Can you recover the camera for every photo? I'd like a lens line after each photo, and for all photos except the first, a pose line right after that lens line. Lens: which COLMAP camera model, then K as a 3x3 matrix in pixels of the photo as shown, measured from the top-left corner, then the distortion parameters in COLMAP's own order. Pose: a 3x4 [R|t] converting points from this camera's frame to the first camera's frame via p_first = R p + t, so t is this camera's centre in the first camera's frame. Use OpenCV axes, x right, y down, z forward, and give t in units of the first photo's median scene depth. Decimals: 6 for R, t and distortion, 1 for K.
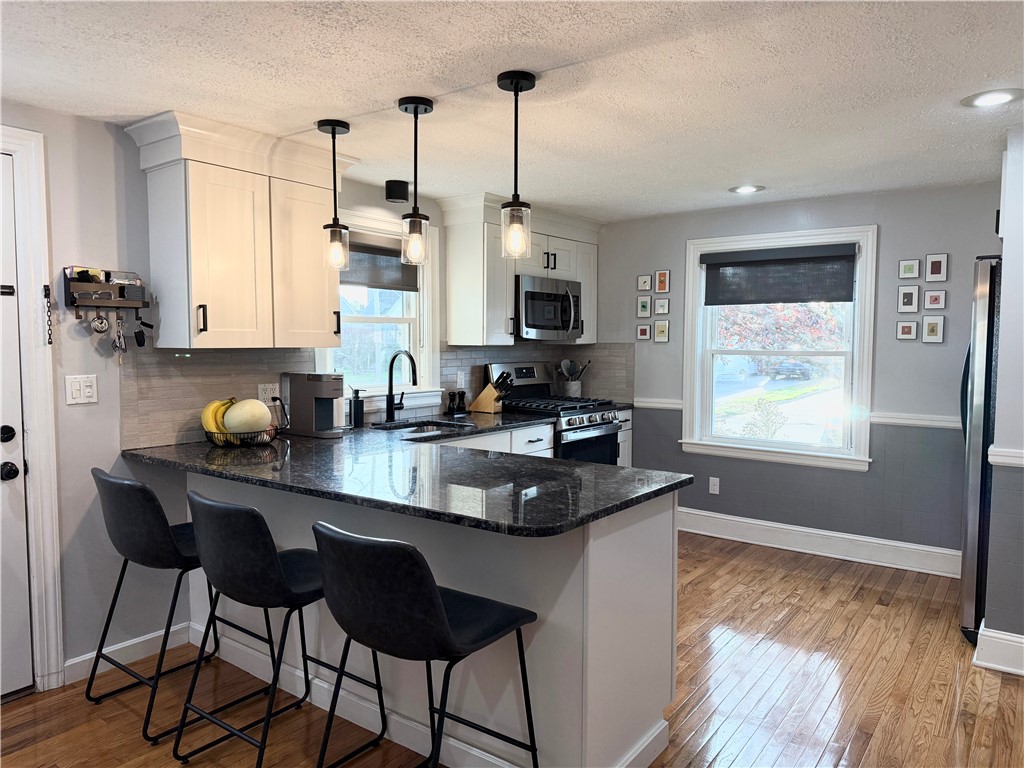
lens RADIAL K [[715.8, 0, 510.5], [0, 715.8, 385.5], [0, 0, 1]] dist [0.038238, -0.045818]
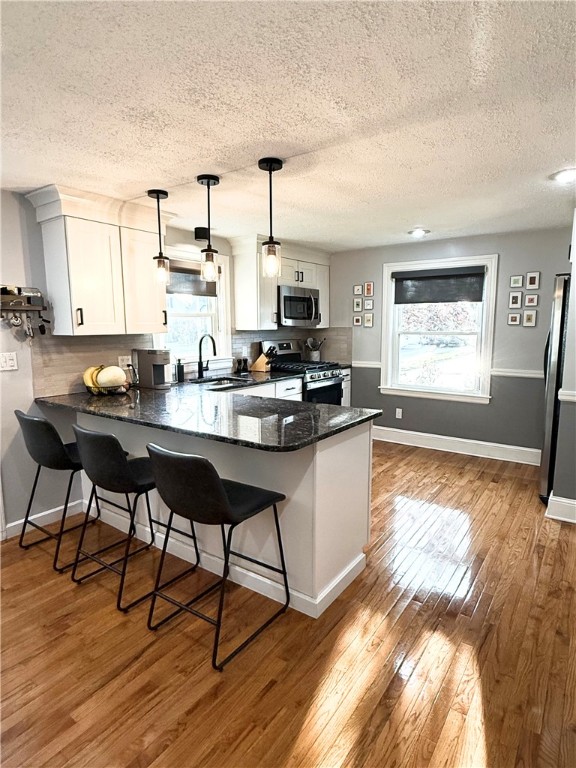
lens RADIAL K [[432.9, 0, 287.9], [0, 432.9, 385.7], [0, 0, 1]] dist [-0.003780, 0.003652]
pose [[0.999768, -0.011489, 0.018220, 0.016961], [0.010078, 0.997080, 0.075699, -0.006951], [-0.019037, -0.075498, 0.996964, 0.011989]]
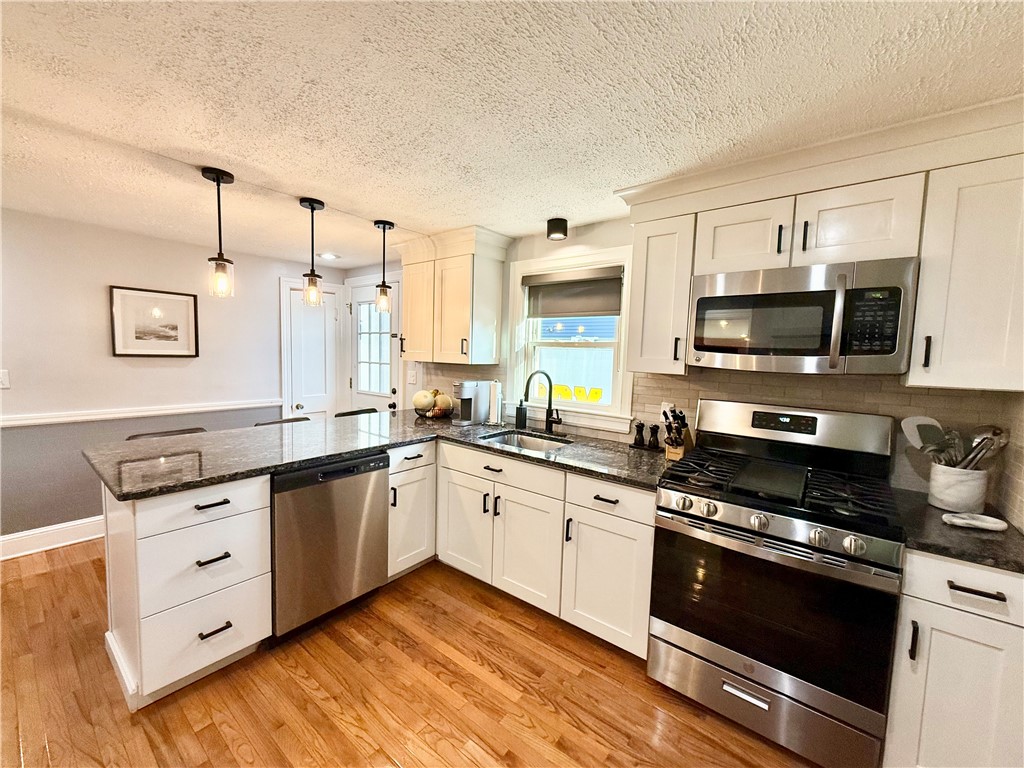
lens RADIAL K [[406.0, 0, 514.0], [0, 406.0, 384.3], [0, 0, 1]] dist [-0.001007, 0.000202]
pose [[-0.024069, 0.068424, -0.997366, 0.636436], [-0.099815, 0.992505, 0.070500, -0.088249], [0.994715, 0.101249, -0.017059, 1.247122]]
